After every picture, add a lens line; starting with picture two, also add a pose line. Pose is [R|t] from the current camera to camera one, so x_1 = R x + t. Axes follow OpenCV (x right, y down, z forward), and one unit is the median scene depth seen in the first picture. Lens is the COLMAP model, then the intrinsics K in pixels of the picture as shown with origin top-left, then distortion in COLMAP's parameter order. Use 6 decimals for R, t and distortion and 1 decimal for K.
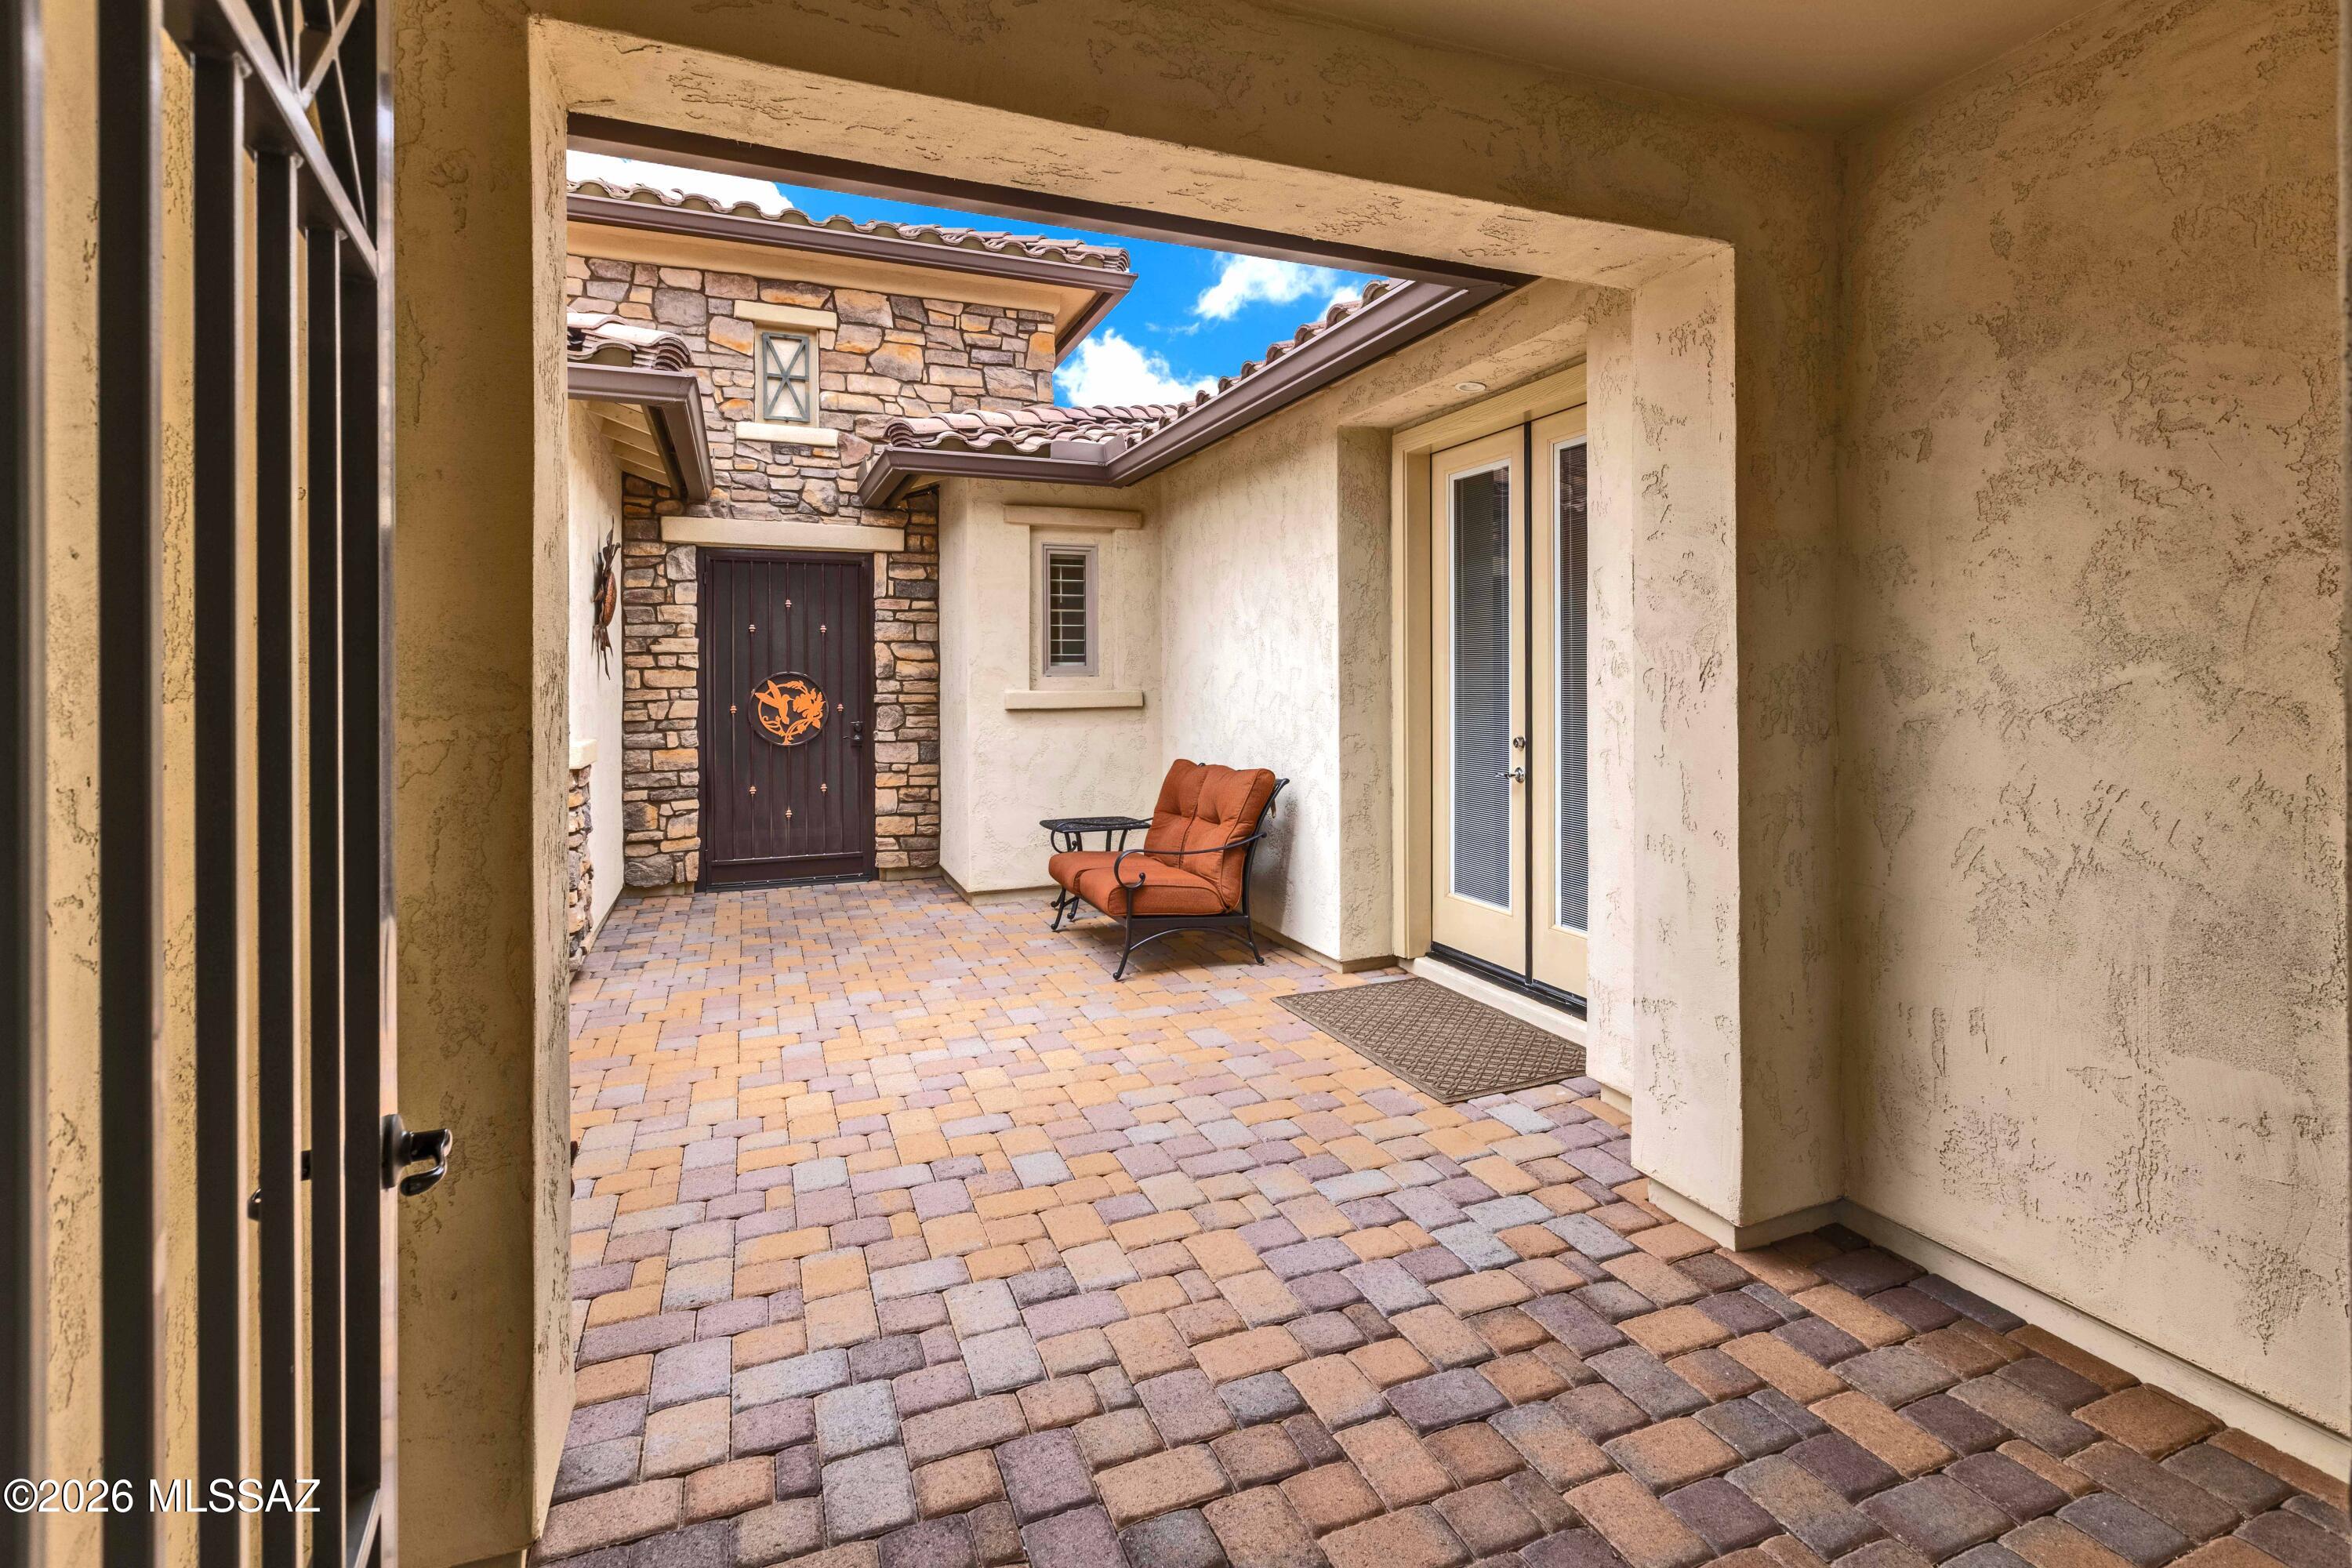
lens RADIAL K [[1071.0, 0, 1177.3], [0, 1071.0, 682.6], [0, 0, 1]] dist [-0.000249, -0.000020]
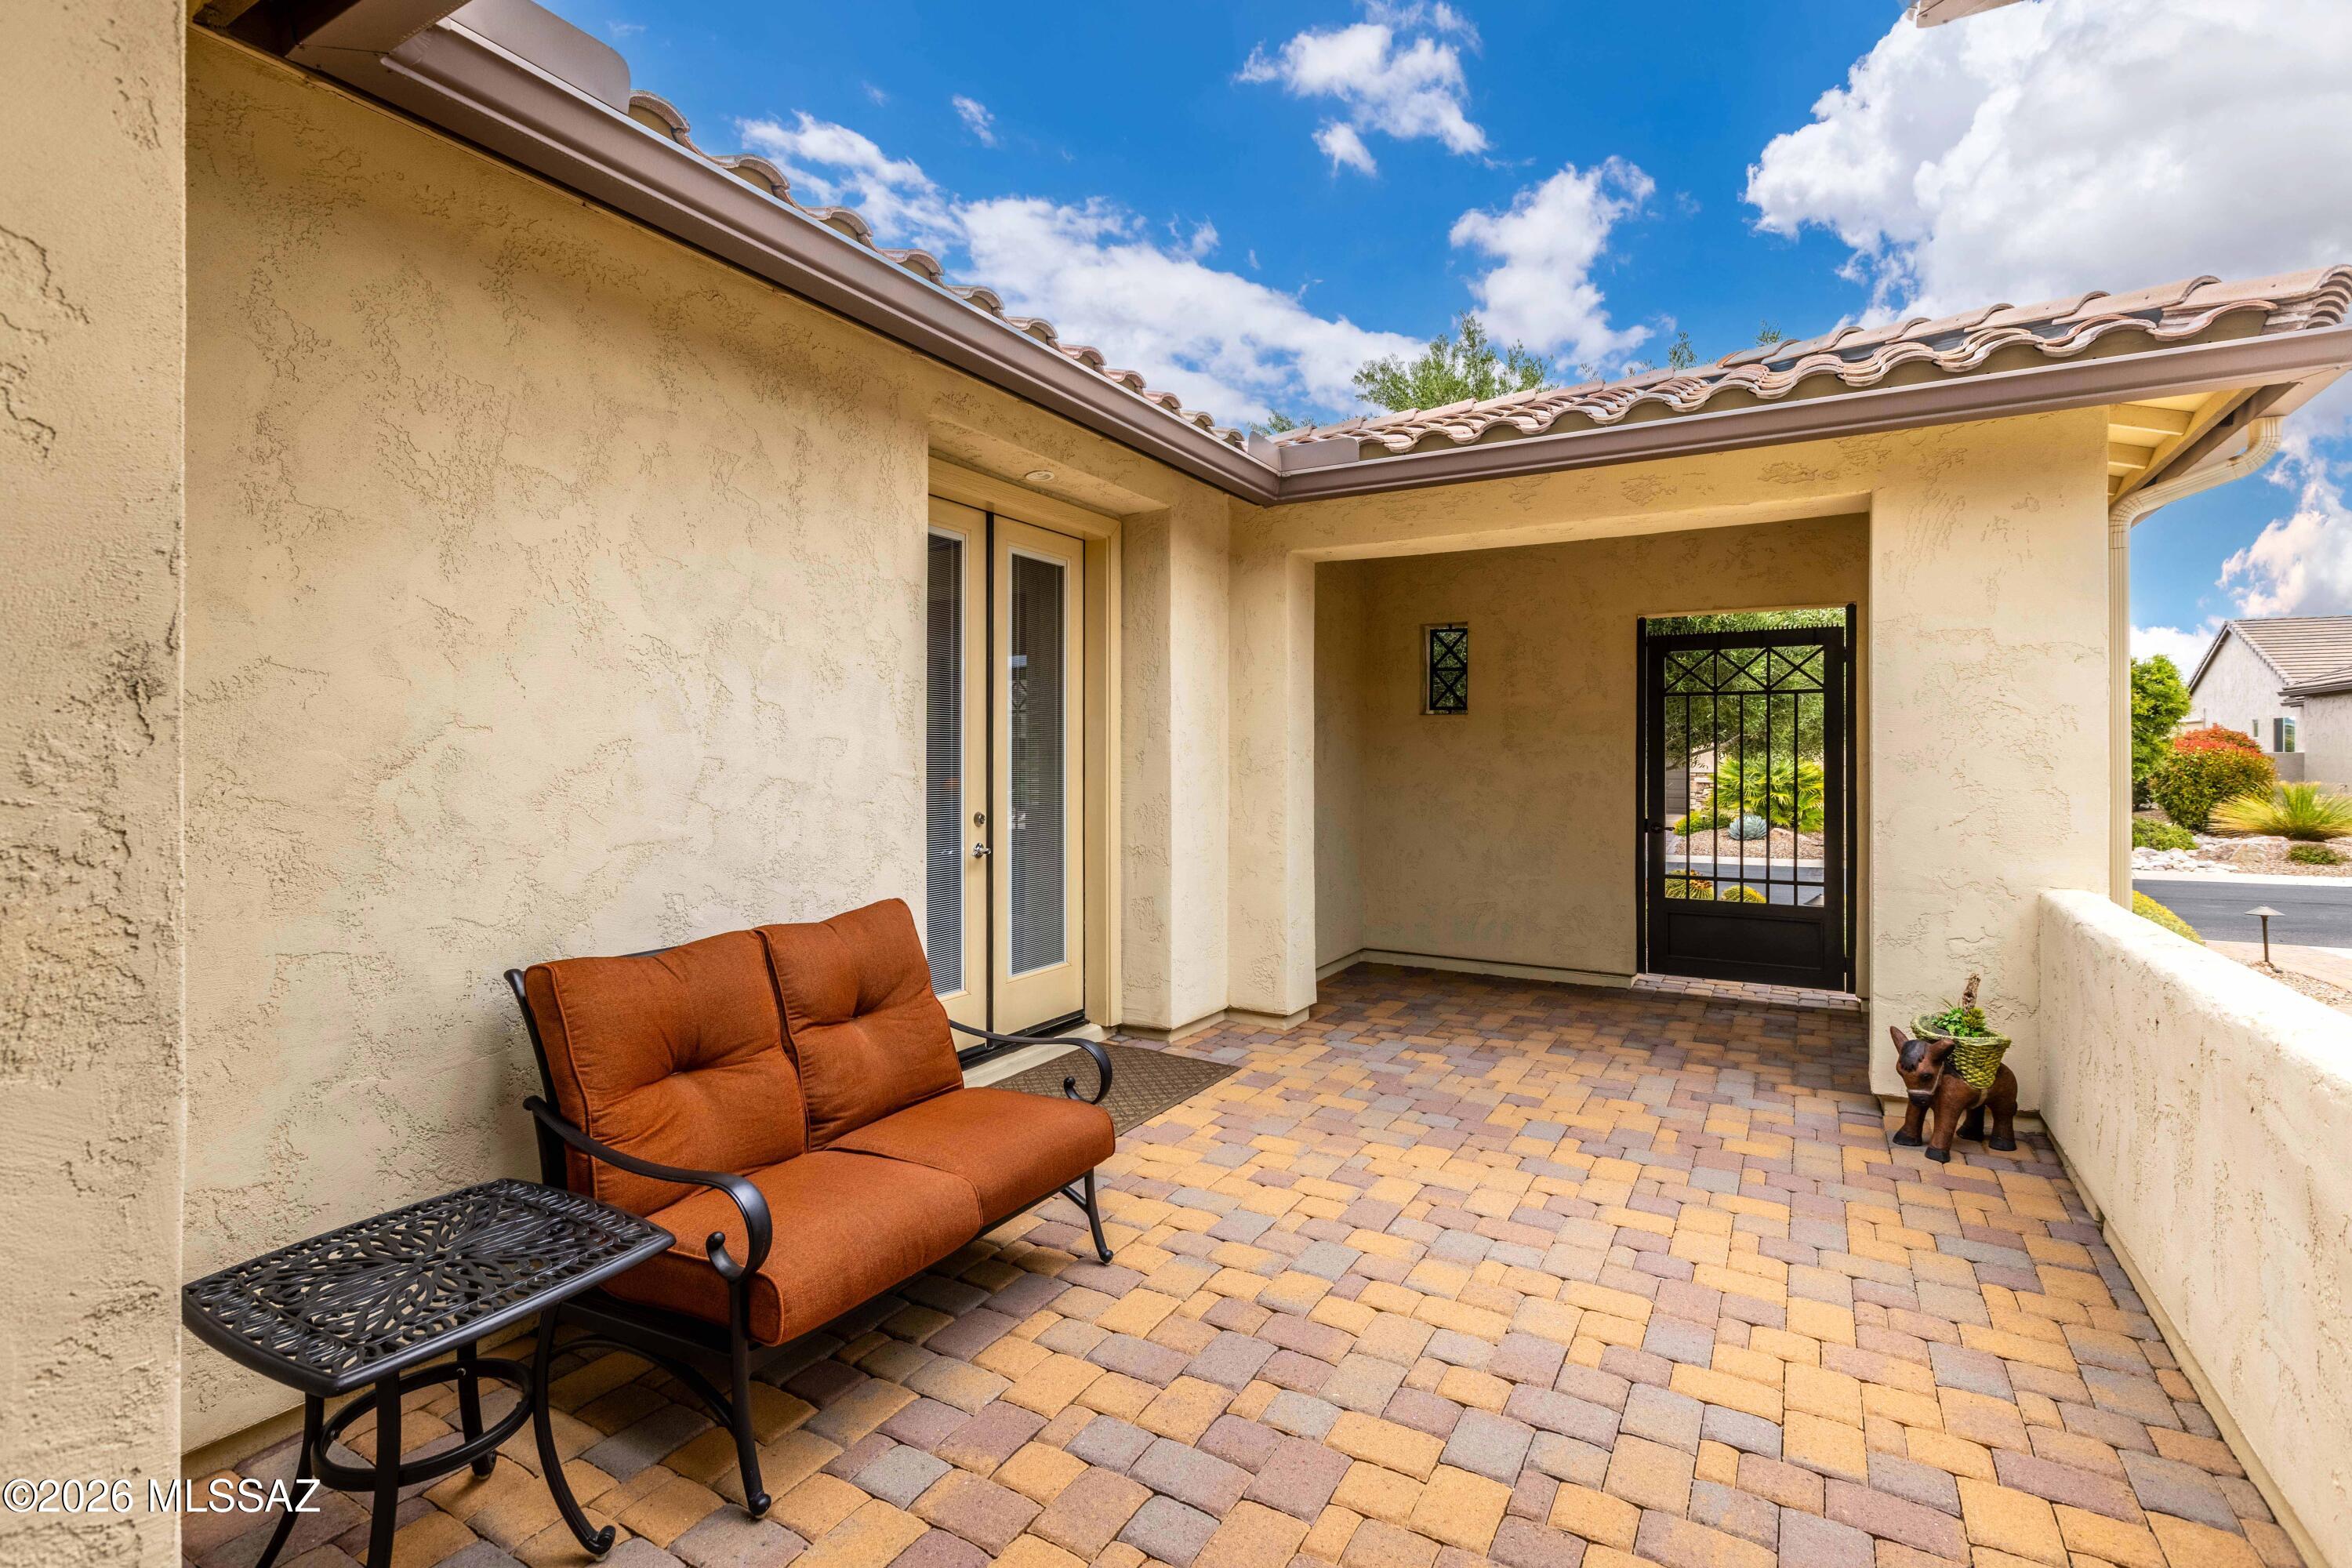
lens RADIAL K [[1105.4, 0, 1183.9], [0, 1105.4, 751.7], [0, 0, 1]] dist [-0.000448, -0.000010]
pose [[-0.615612, 0.008849, 0.788000, -0.811631], [0.004794, 0.999961, -0.007483, 0.000370], [-0.788035, -0.000829, -0.615630, 1.918515]]
